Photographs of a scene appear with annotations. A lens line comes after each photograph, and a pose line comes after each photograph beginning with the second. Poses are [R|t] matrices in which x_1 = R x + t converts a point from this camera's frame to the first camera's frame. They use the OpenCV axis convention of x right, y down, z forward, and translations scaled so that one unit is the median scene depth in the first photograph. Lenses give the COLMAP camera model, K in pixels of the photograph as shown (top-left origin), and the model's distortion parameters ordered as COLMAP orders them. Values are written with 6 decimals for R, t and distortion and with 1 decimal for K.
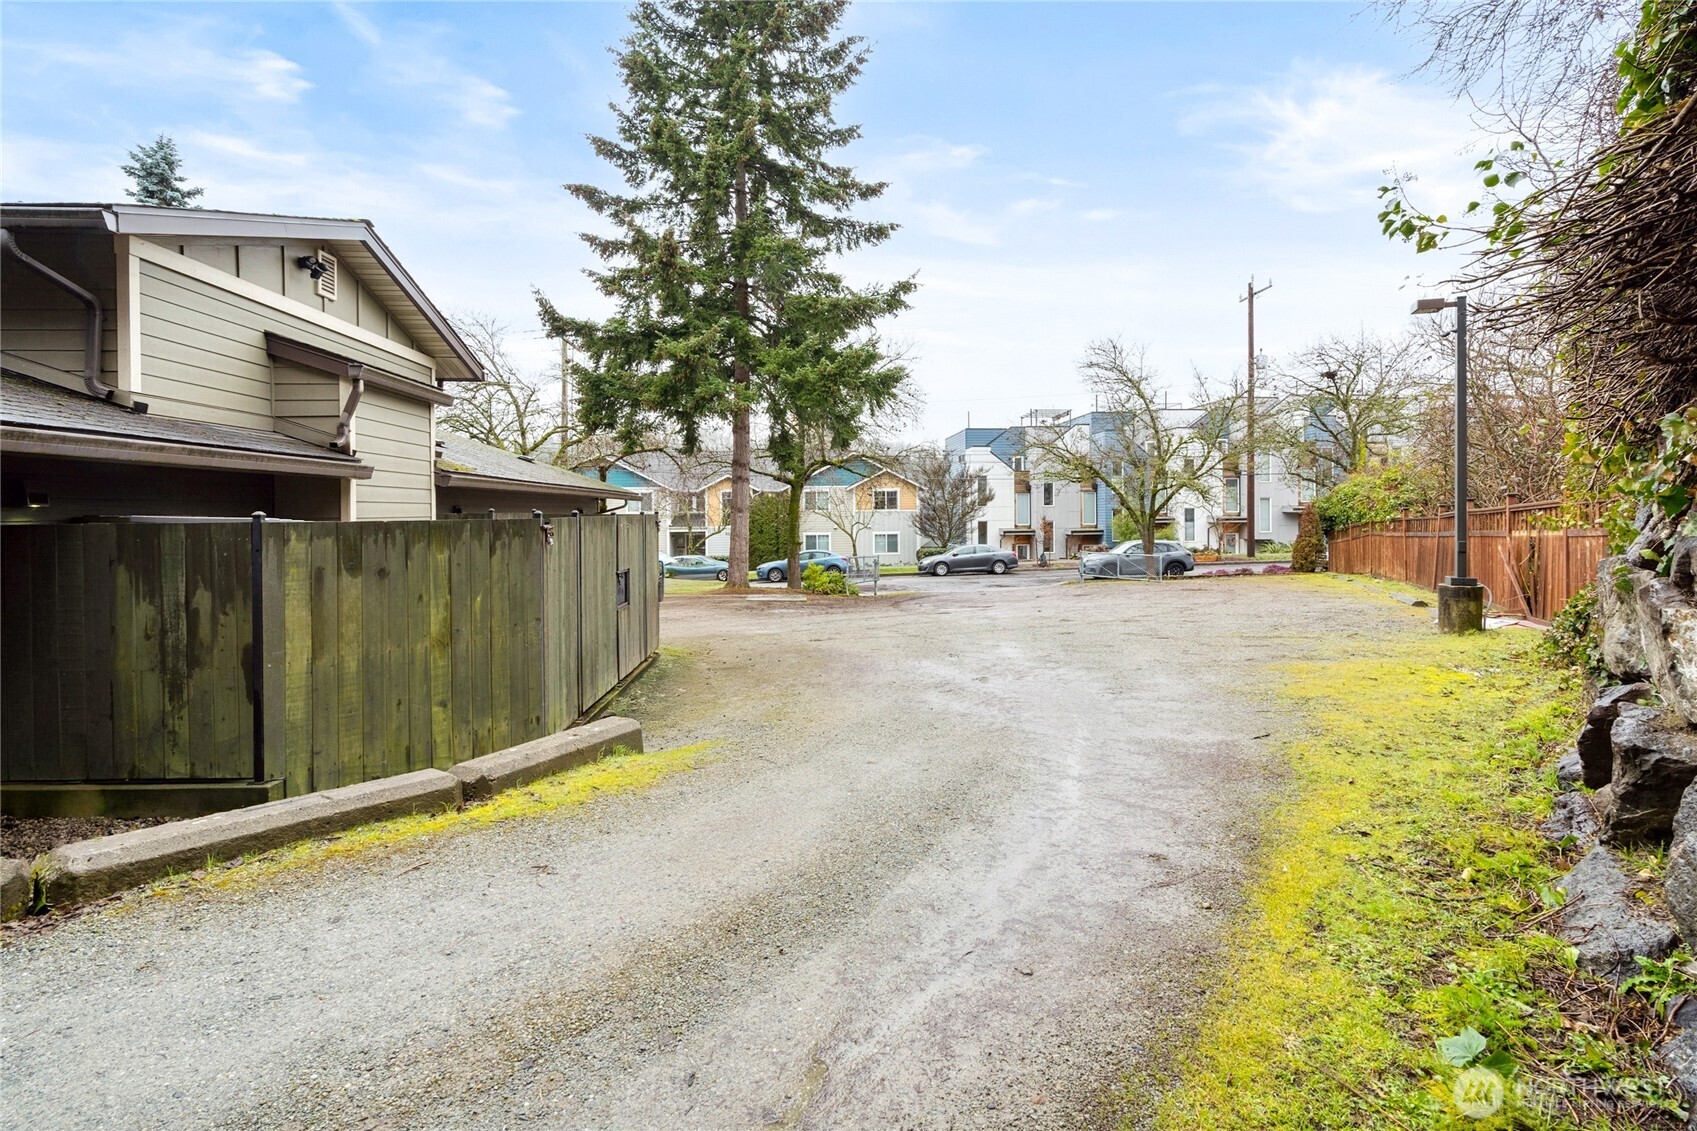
lens RADIAL K [[793.1, 0, 849.7], [0, 793.1, 525.7], [0, 0, 1]] dist [0.002088, 0.000875]
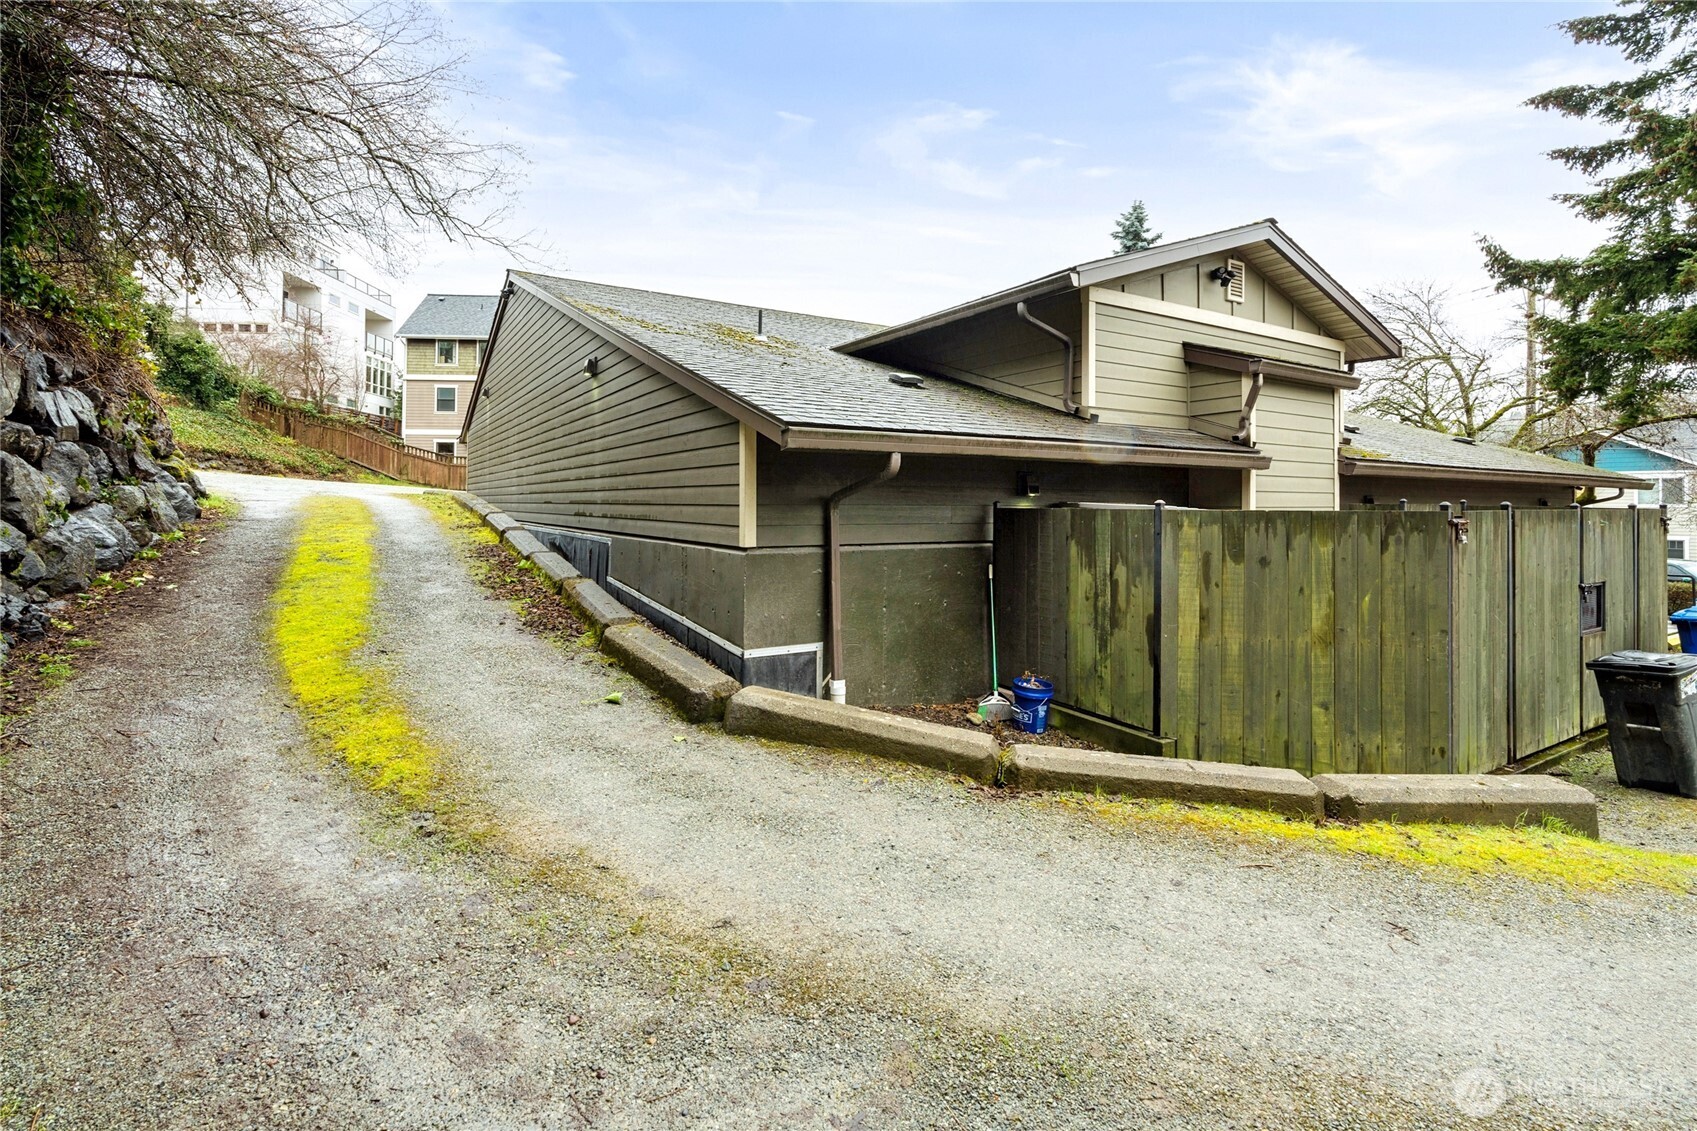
lens RADIAL K [[791.9, 0, 847.2], [0, 791.9, 493.1], [0, 0, 1]] dist [0.000899, 0.000755]
pose [[0.484252, -0.000051, -0.874929, 0.032716], [-0.024627, 0.999603, -0.013689, -0.000905], [0.874582, 0.028176, 0.484058, 0.039471]]
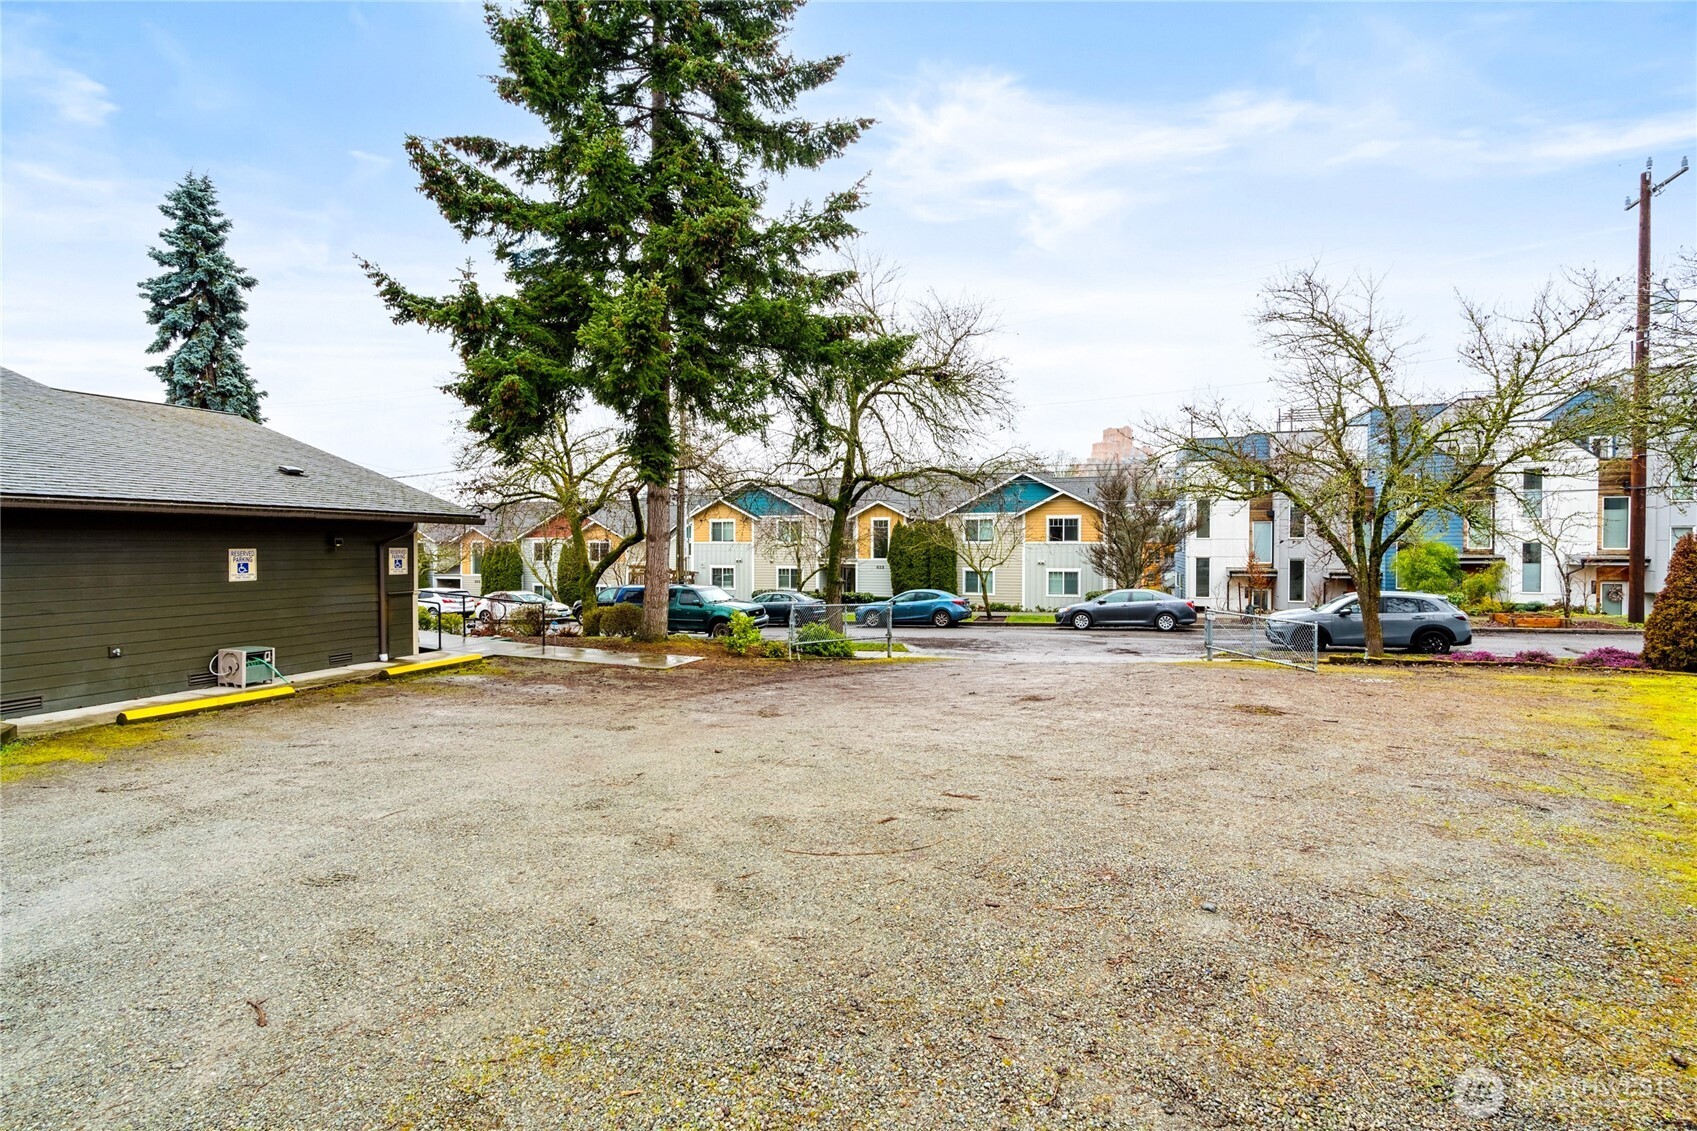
lens RADIAL K [[777.2, 0, 853.0], [0, 777.2, 569.7], [0, 0, 1]] dist [0.000070, 0.000285]
pose [[0.925352, 0.021417, -0.378504, 0.631696], [-0.015573, 0.999708, 0.018497, -0.012343], [0.378790, -0.011222, 0.925415, 0.774841]]
